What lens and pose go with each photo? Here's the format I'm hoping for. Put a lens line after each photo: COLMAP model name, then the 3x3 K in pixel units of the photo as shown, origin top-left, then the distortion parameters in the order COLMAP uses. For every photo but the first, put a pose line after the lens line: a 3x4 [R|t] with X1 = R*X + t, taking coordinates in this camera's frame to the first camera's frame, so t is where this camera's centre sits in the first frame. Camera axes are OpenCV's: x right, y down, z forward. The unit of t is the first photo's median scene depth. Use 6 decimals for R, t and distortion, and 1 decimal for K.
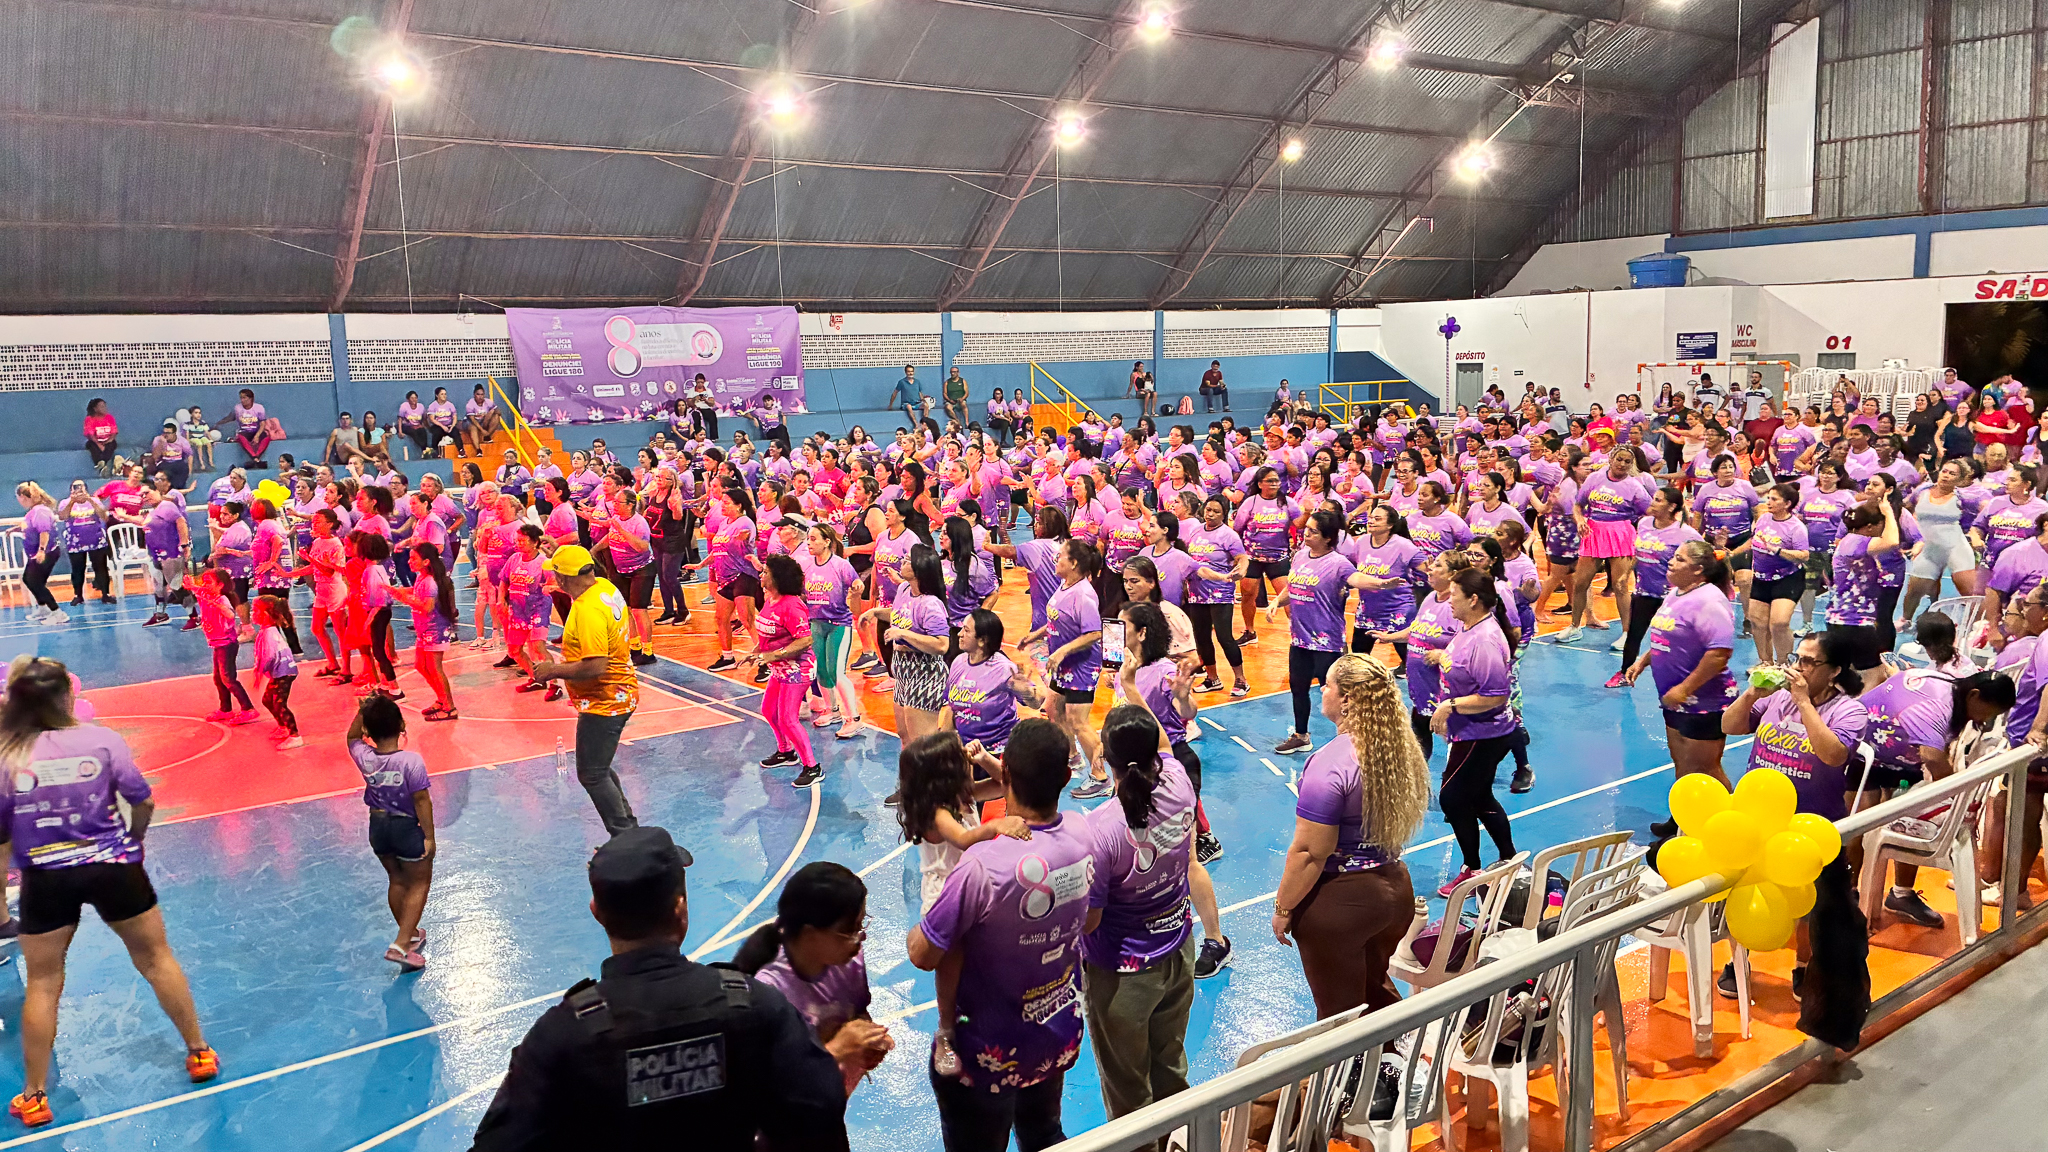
lens RADIAL K [[1565.8, 0, 1015.0], [0, 1565.8, 580.0], [0, 0, 1]] dist [0.041482, -0.064722]
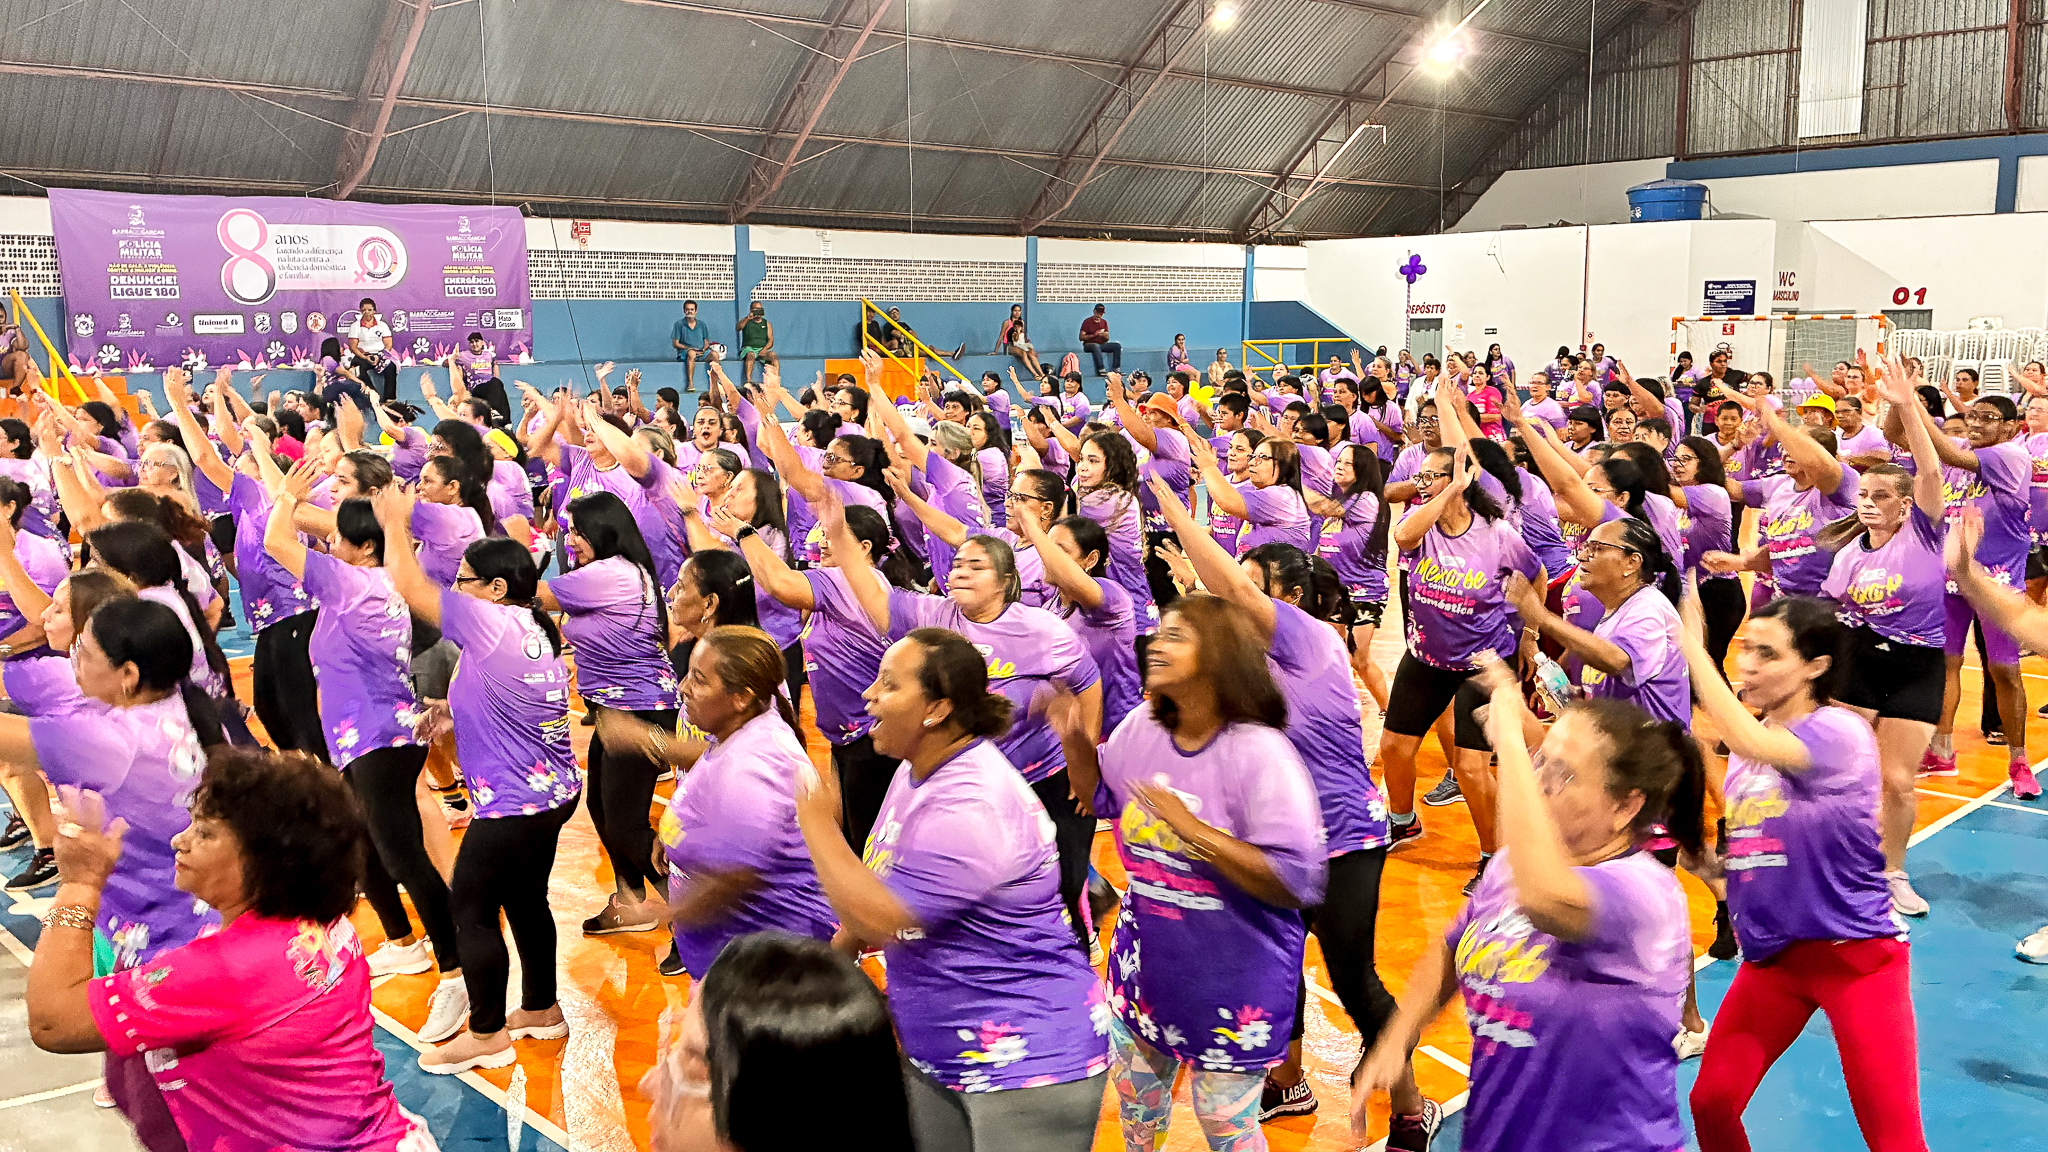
lens RADIAL K [[1744.3, 0, 1012.0], [0, 1744.3, 586.1], [0, 0, 1]] dist [0.028860, -0.026577]
pose [[0.992848, 0.000249, 0.119383, -0.016563], [-0.000909, 0.999985, 0.005474, -0.012687], [-0.119380, -0.005543, 0.992833, 0.195953]]
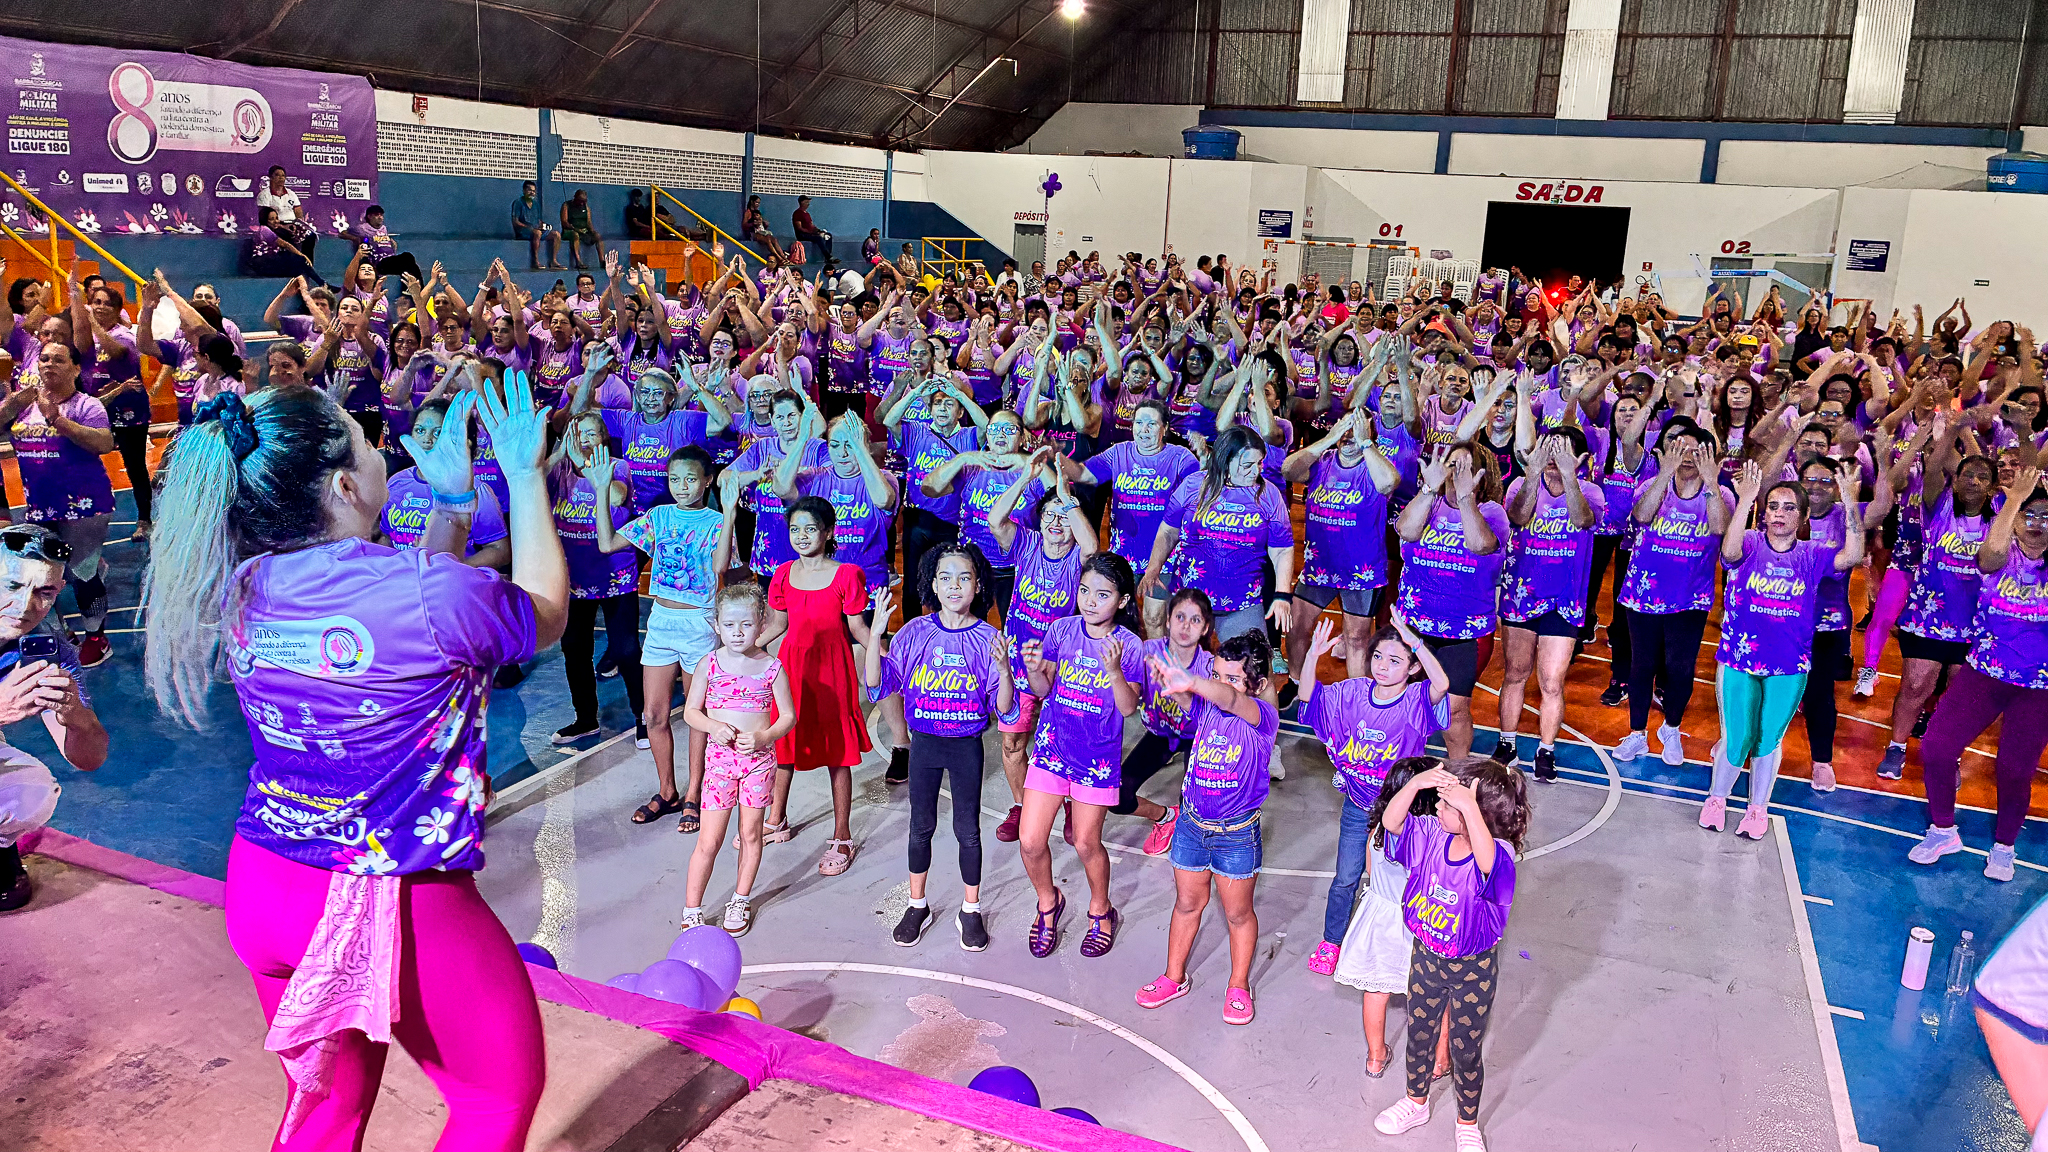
lens RADIAL K [[1566.2, 0, 1048.0], [0, 1566.2, 565.5], [0, 0, 1]] dist [0.030046, -0.008822]
pose [[0.845732, -0.047692, 0.531473, -0.240656], [-0.000157, 0.995976, 0.089624, -0.020803], [-0.533608, -0.075882, 0.842321, 0.215275]]
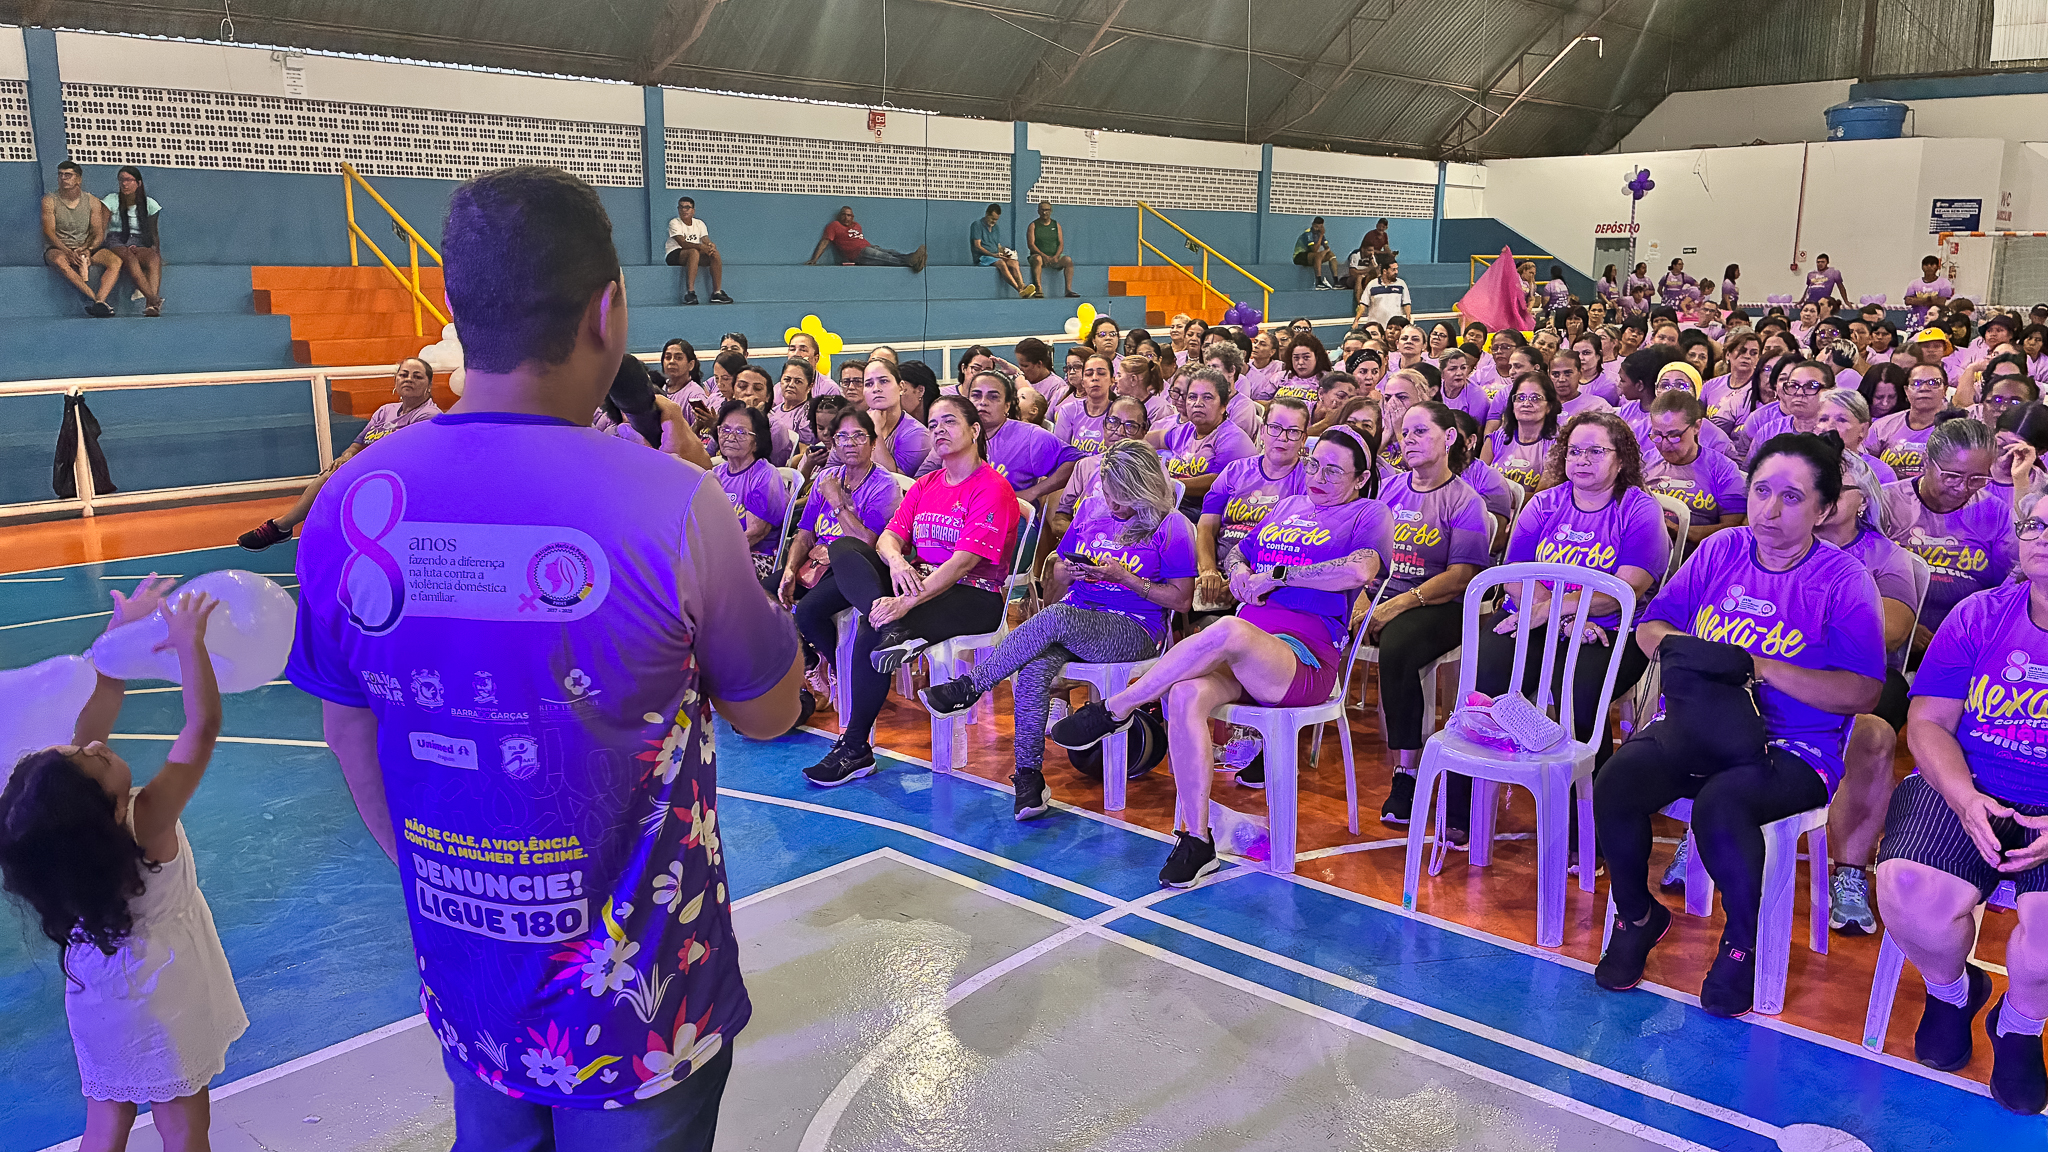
lens RADIAL K [[1565.9, 0, 1047.7], [0, 1565.9, 596.4], [0, 0, 1]] dist [0.017780, -0.002026]
pose [[0.982601, -0.010259, 0.185444, -0.152576], [-0.002373, 0.997698, 0.067765, -0.014365], [-0.185713, -0.067026, 0.980315, 0.317253]]
